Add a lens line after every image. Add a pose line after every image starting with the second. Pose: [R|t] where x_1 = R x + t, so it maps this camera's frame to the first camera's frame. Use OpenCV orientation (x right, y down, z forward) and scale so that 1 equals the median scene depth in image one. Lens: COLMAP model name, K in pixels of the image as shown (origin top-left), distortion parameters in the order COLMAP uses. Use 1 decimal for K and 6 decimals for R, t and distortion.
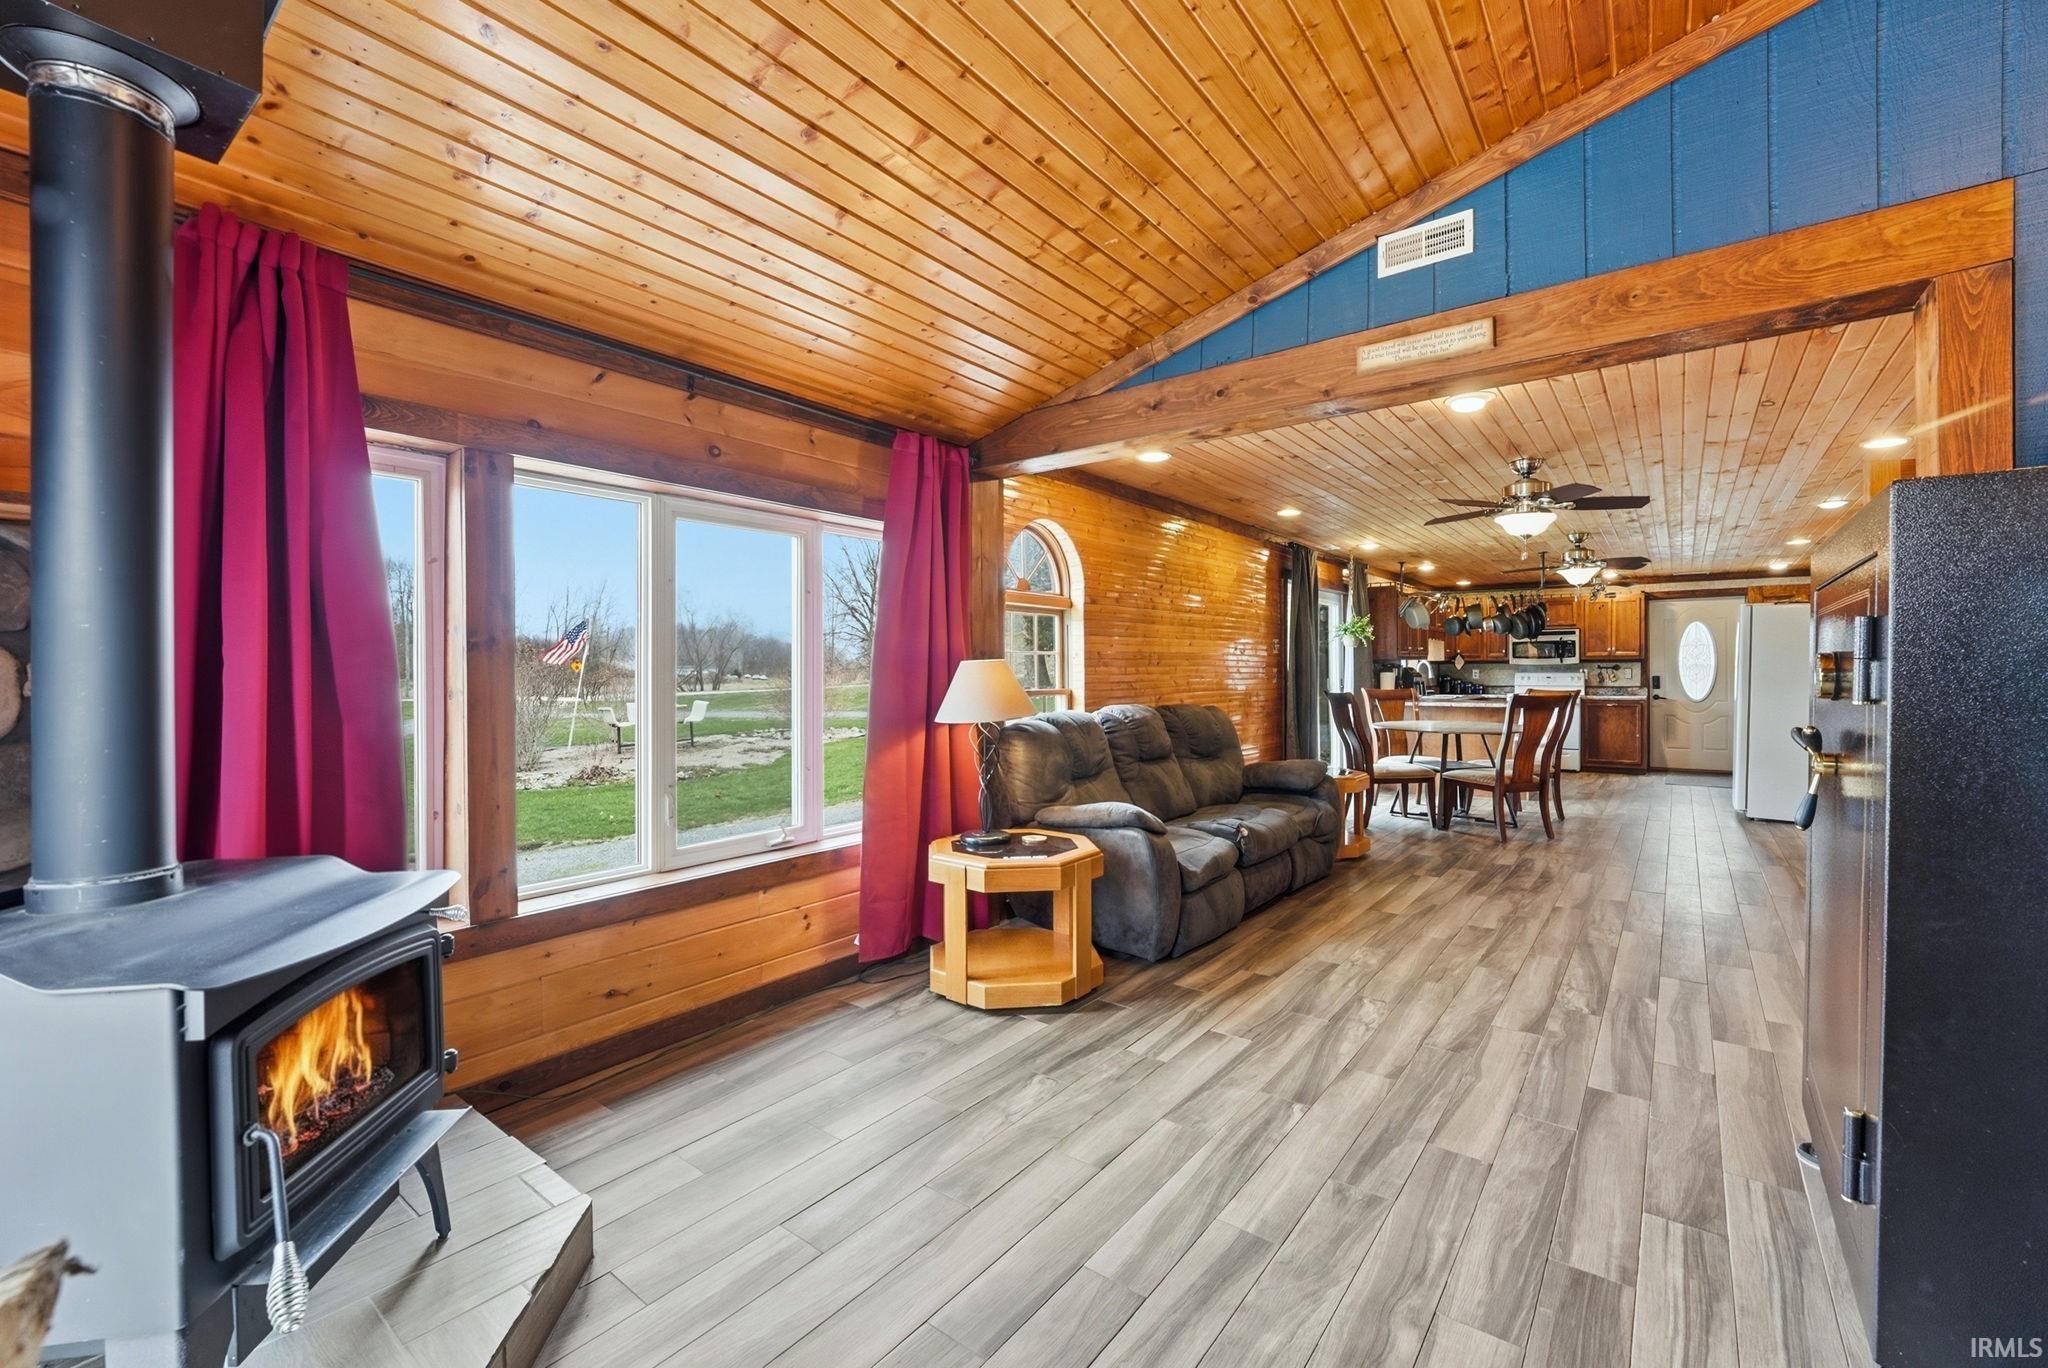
lens RADIAL K [[842.5, 0, 1024.0], [0, 842.5, 684.0], [0, 0, 1]] dist [-0.019890, 0.000181]
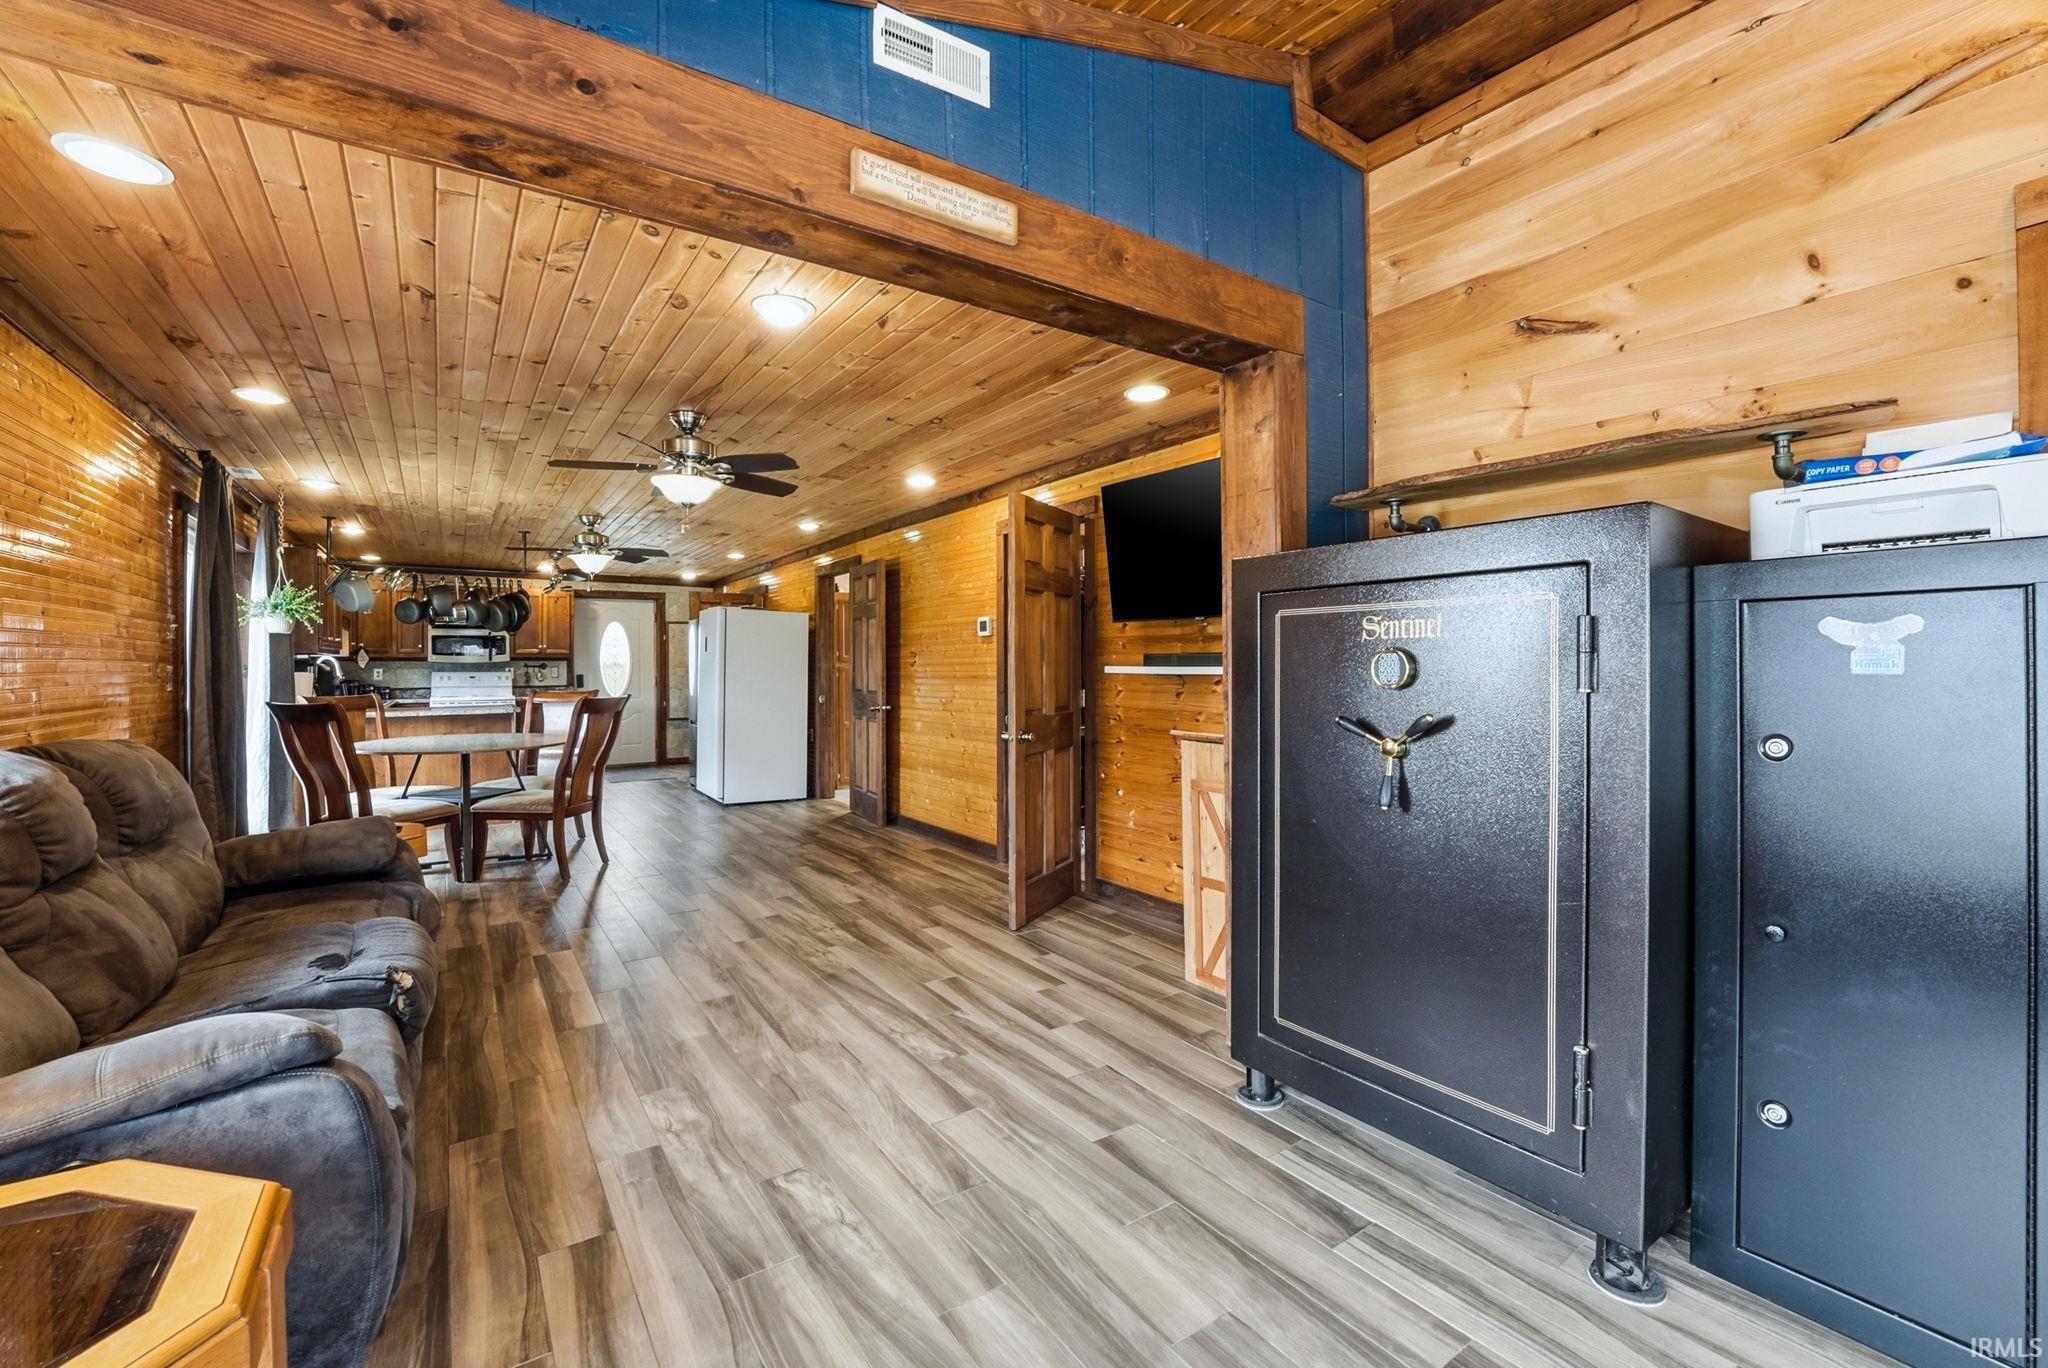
lens RADIAL K [[855.3, 0, 1026.4], [0, 855.3, 669.5], [0, 0, 1]] dist [-0.026272, 0.000682]
pose [[0.297352, -0.000670, 0.954768, -0.128925], [0.017267, 0.999840, -0.004676, -0.005338], [-0.954612, 0.017877, 0.297316, 0.537441]]
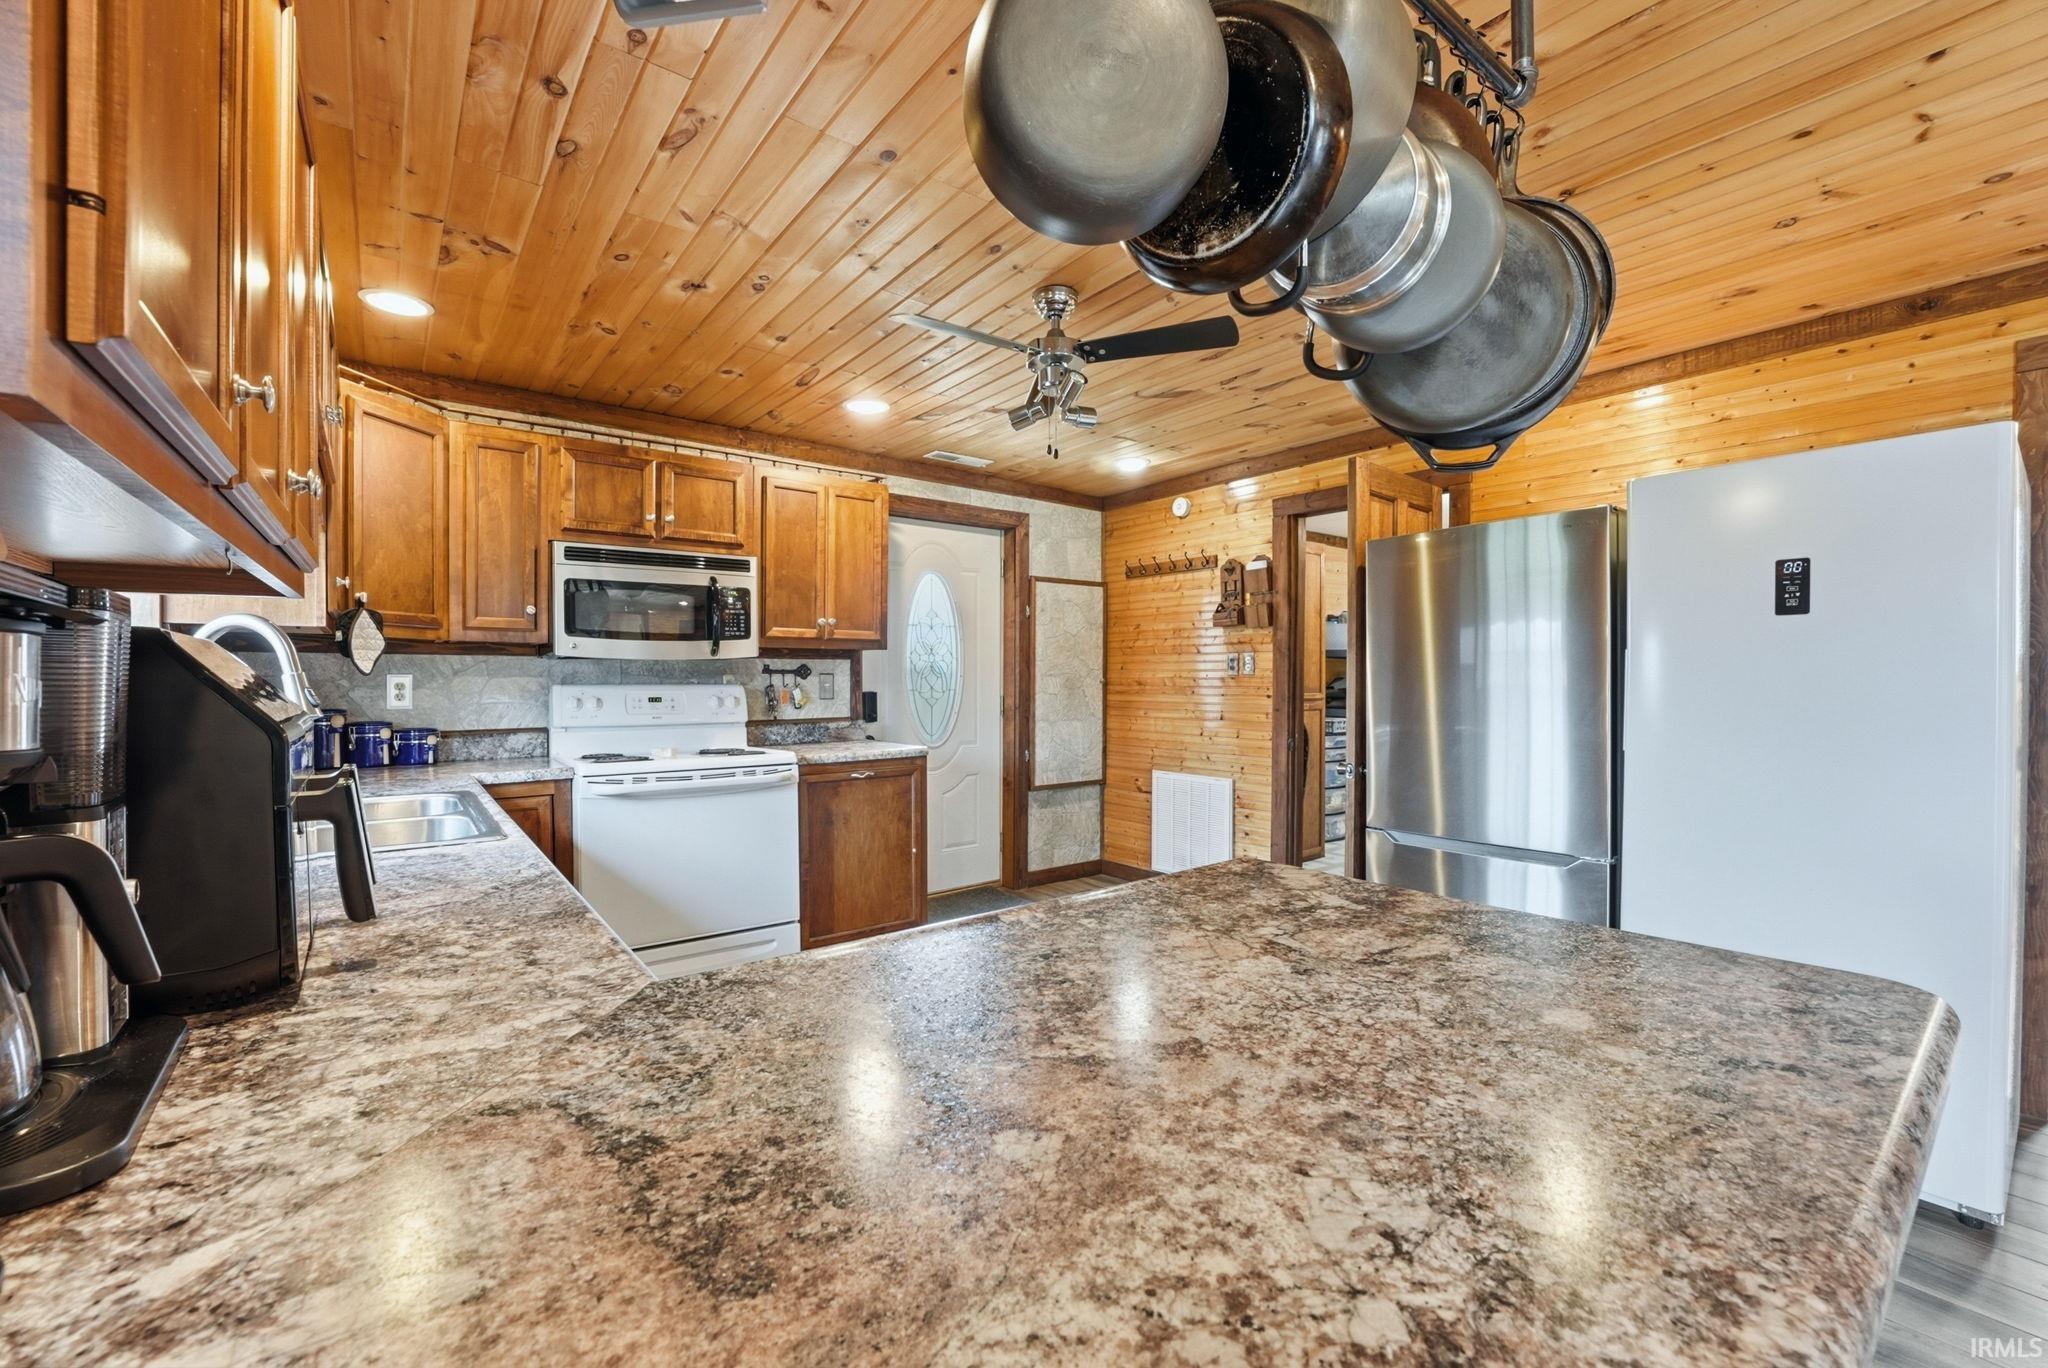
lens RADIAL K [[840.1, 0, 1028.5], [0, 840.1, 689.2], [0, 0, 1]] dist [-0.027668, 0.000363]
pose [[0.237011, -0.008462, 0.971470, 1.005796], [0.013597, 0.999893, 0.005392, -0.033870], [-0.971412, 0.011931, 0.237101, 2.275238]]
